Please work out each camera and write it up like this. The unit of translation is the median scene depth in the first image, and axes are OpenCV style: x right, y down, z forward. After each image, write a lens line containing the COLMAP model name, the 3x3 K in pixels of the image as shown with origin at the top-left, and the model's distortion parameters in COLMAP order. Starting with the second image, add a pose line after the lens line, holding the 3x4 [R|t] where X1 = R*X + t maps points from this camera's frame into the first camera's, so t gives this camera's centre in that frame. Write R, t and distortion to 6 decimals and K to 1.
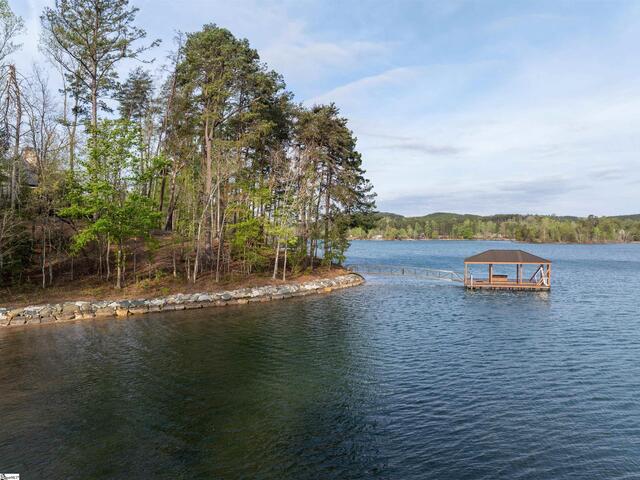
lens RADIAL K [[451.4, 0, 323.5], [0, 451.4, 223.3], [0, 0, 1]] dist [-0.029864, -0.001345]
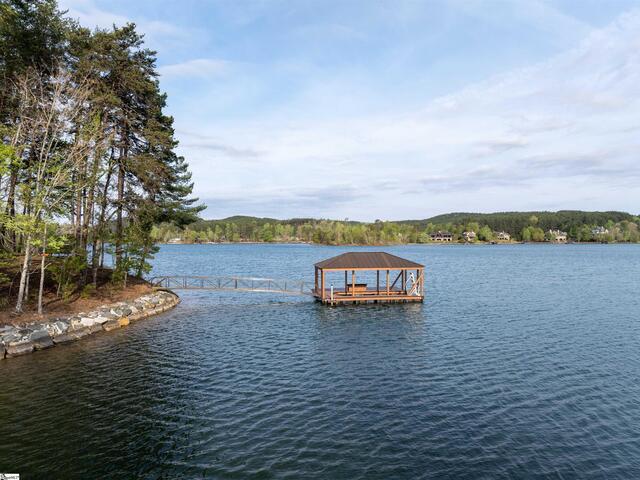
lens RADIAL K [[453.3, 0, 322.8], [0, 453.3, 238.1], [0, 0, 1]] dist [-0.033775, -0.002944]
pose [[0.905635, -0.001399, 0.424057, -0.003031], [-0.009422, 0.999681, 0.023419, 0.013044], [-0.423954, -0.025205, 0.905333, 0.252102]]
